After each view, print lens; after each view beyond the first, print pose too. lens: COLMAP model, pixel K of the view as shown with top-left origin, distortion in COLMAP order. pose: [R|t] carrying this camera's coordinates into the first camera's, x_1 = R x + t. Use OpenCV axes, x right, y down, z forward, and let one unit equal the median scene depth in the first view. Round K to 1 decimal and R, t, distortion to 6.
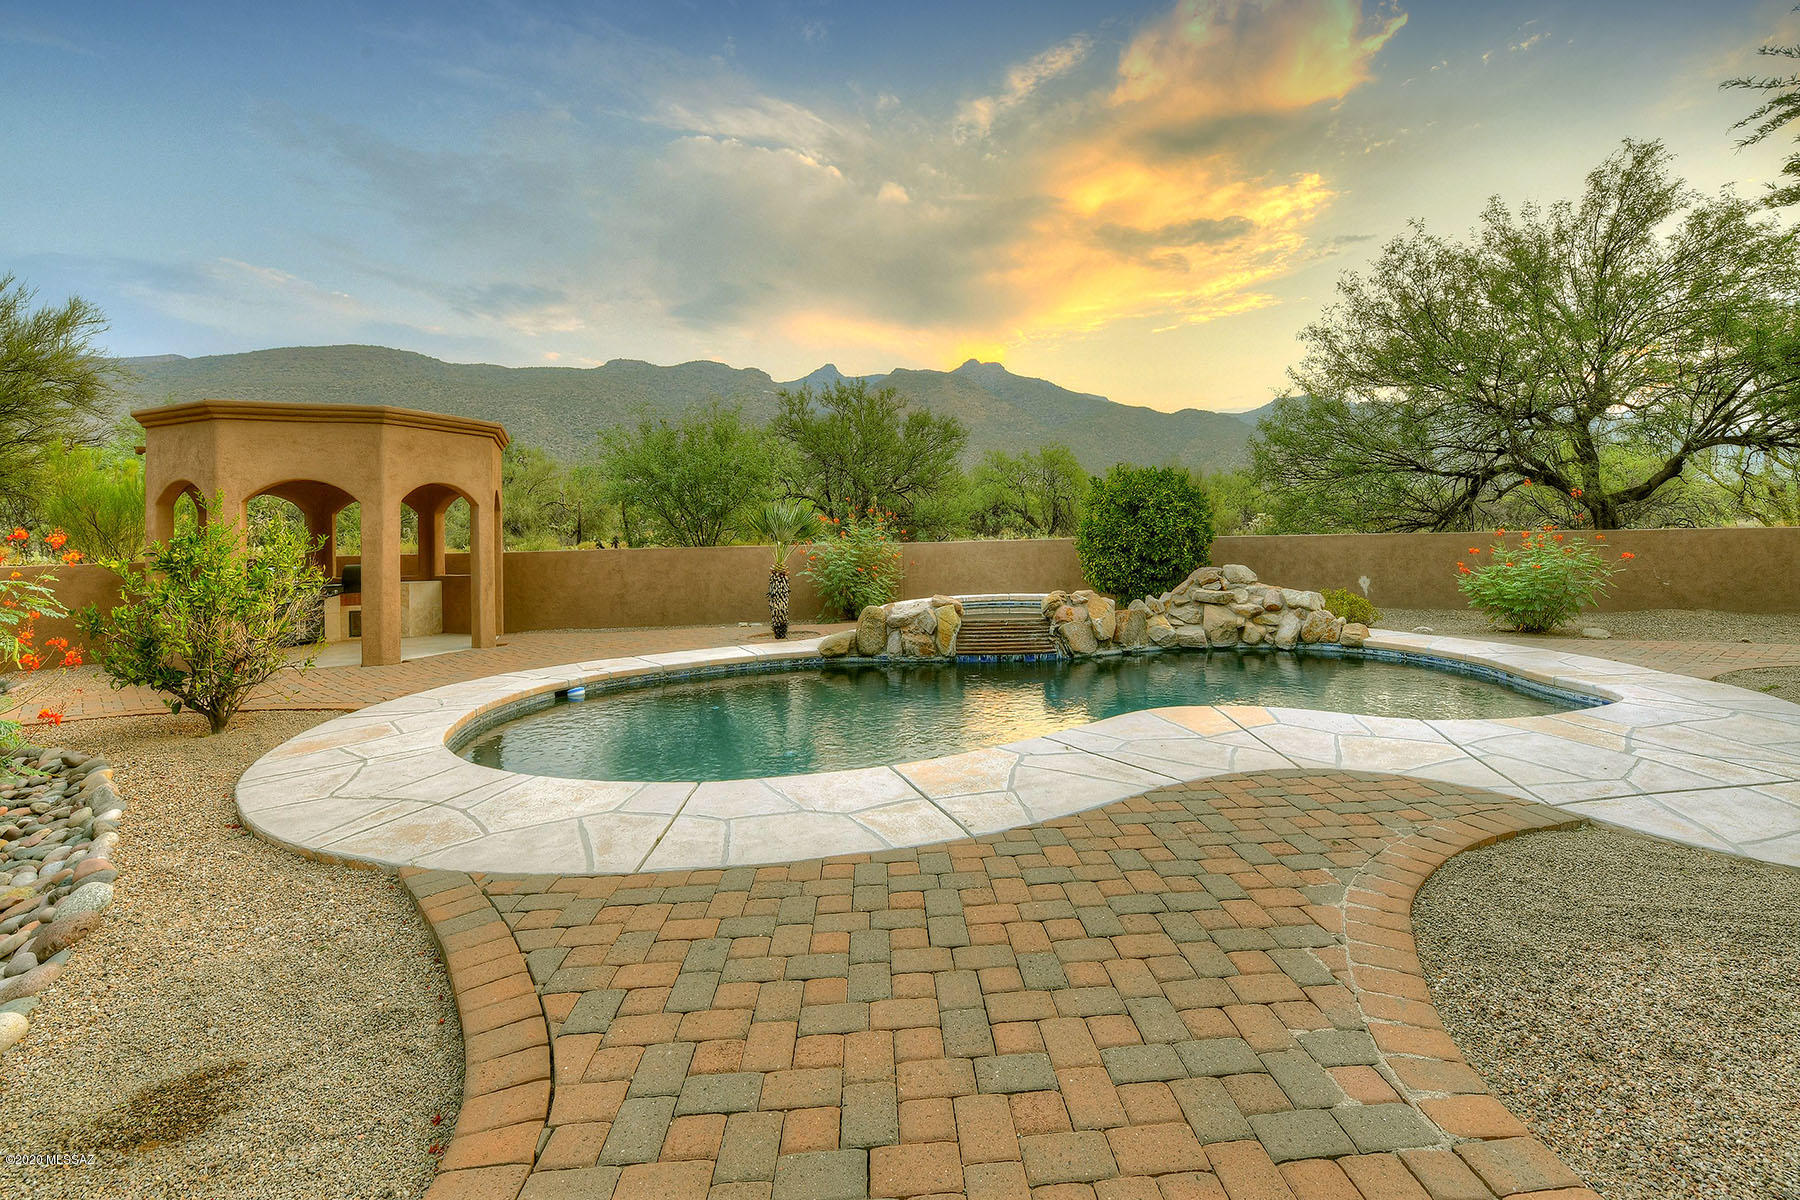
lens RADIAL K [[781.0, 0, 900.2], [0, 781.0, 527.2], [0, 0, 1]] dist [-0.016043, -0.000513]
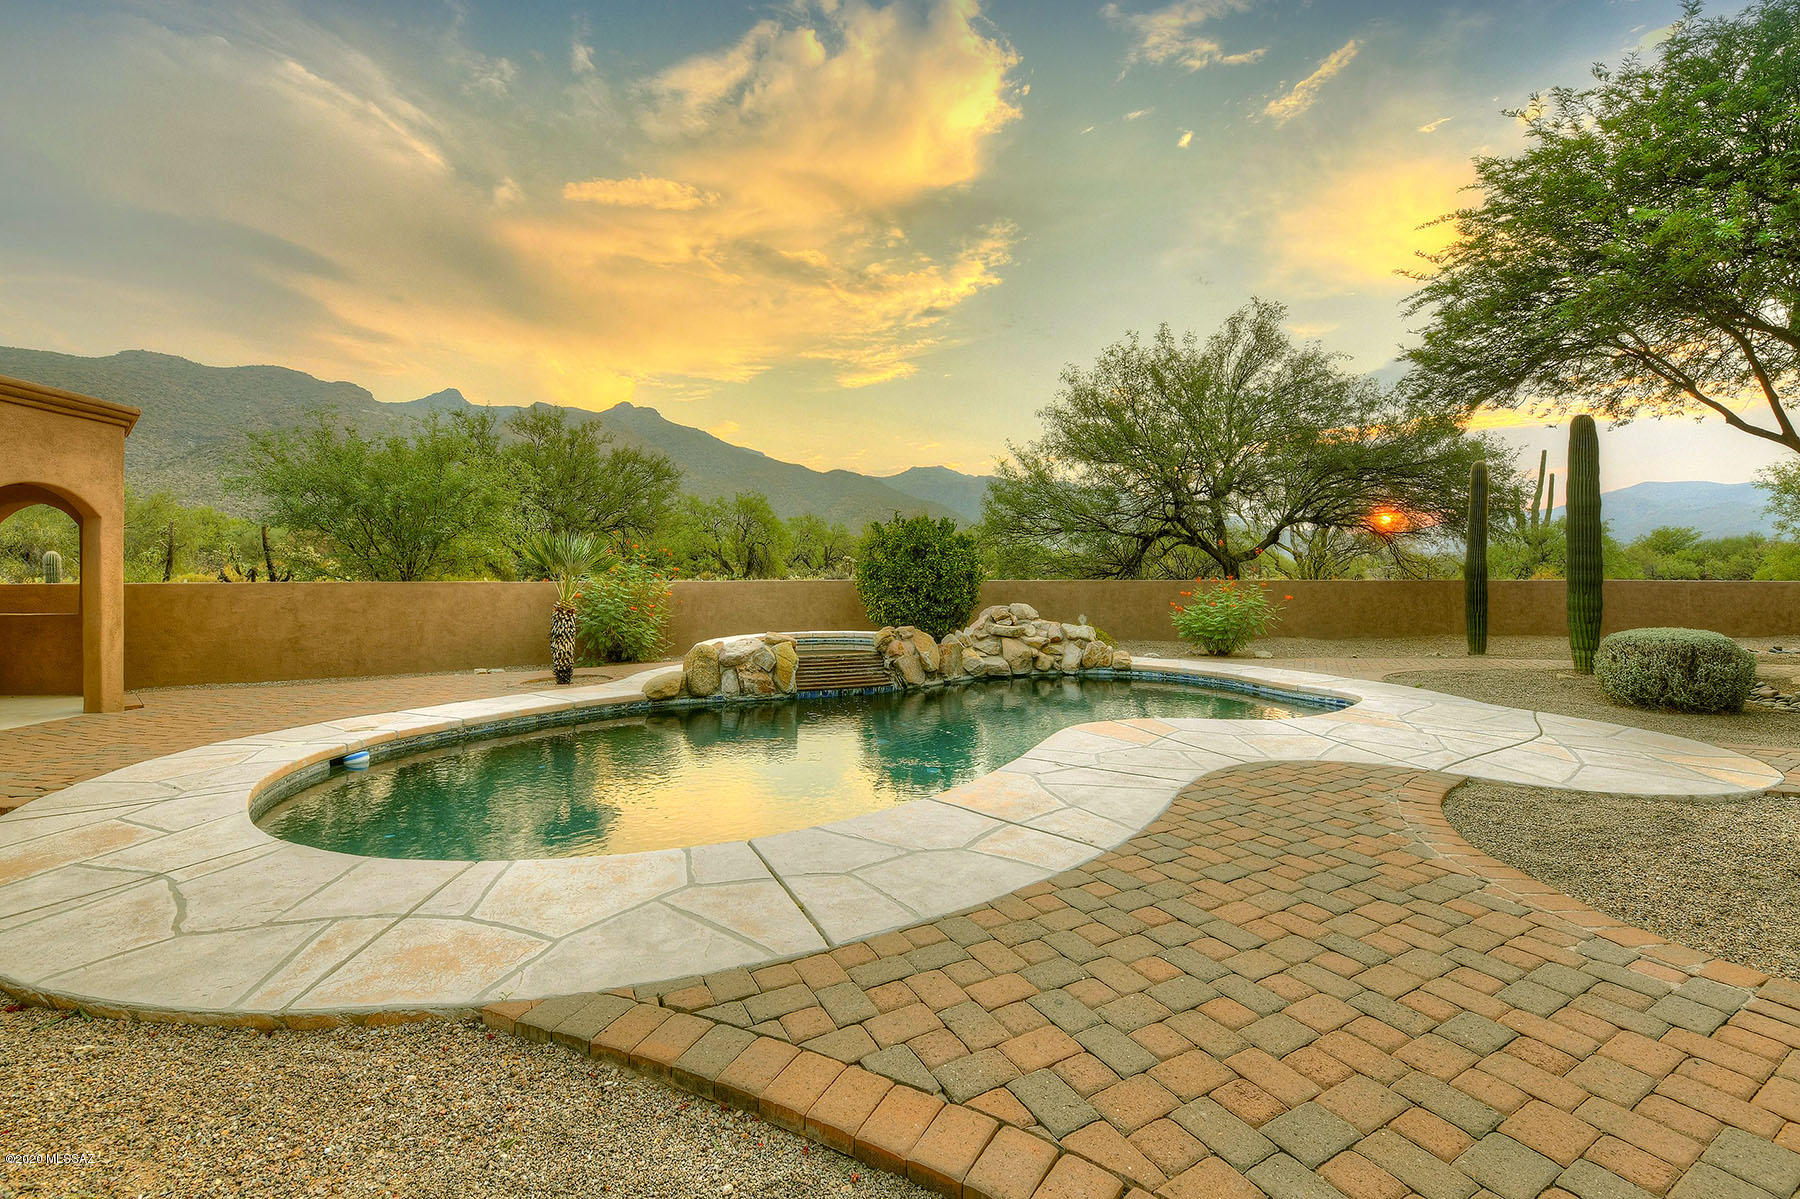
lens RADIAL K [[742.3, 0, 902.0], [0, 742.3, 573.2], [0, 0, 1]] dist [-0.017642, -0.000260]
pose [[0.902428, 0.023505, 0.430200, -0.219301], [-0.023574, 0.999709, -0.005169, 0.014006], [-0.430196, -0.005477, 0.902719, 0.084830]]
